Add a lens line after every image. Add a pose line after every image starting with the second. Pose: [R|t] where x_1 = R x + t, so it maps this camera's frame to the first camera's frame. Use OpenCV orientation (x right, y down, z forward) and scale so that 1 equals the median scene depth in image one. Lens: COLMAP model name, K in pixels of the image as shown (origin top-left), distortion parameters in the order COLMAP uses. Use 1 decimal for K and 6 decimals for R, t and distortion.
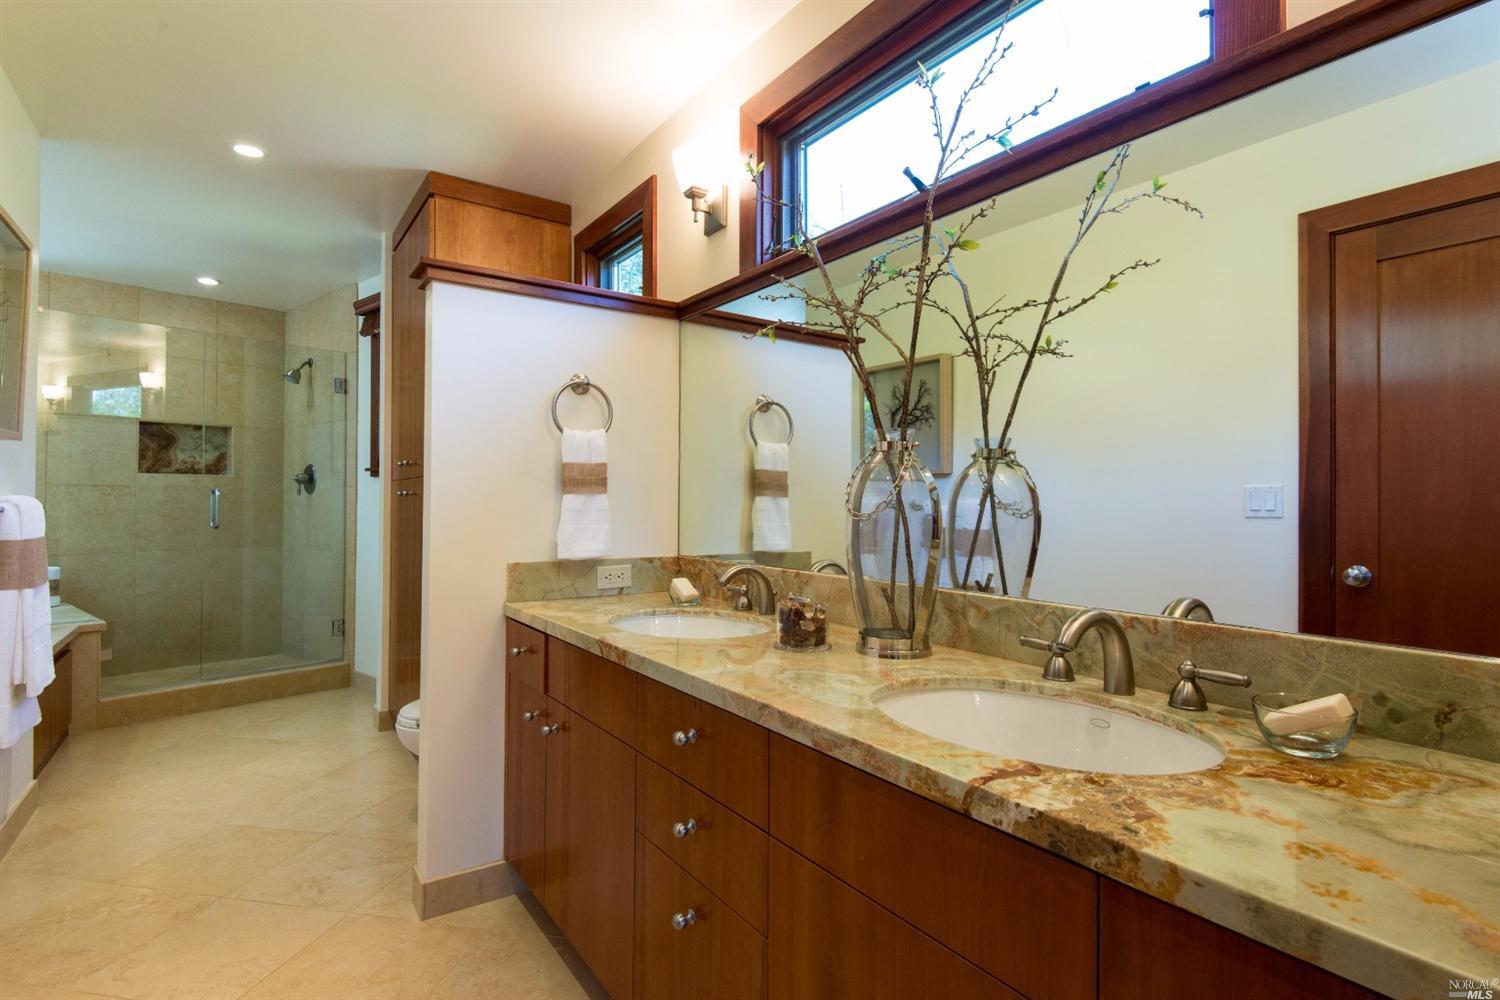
lens RADIAL K [[762.3, 0, 750.0], [0, 762.3, 500.0], [0, 0, 1]] dist [-0.000228, -0.000032]
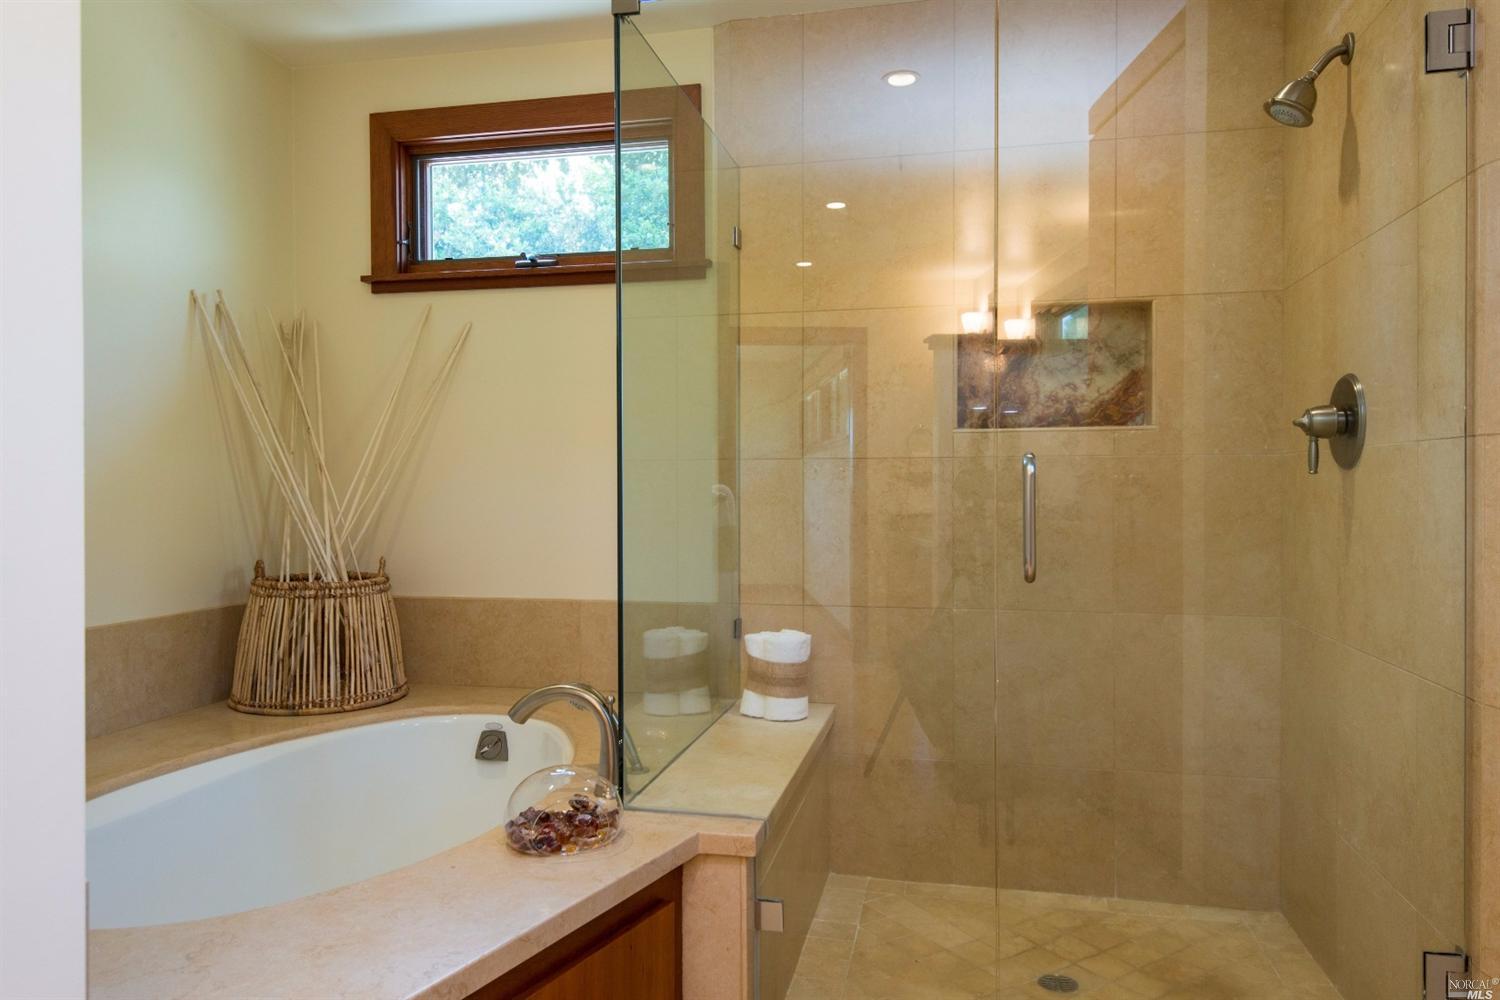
lens RADIAL K [[1029.9, 0, 750.0], [0, 1029.9, 500.0], [0, 0, 1]] dist [0.000224, -0.000628]
pose [[0.454593, 0.007431, -0.890668, -0.312223], [0.010058, 0.999859, 0.013475, -0.003654], [0.890642, -0.015084, 0.454454, 0.589275]]
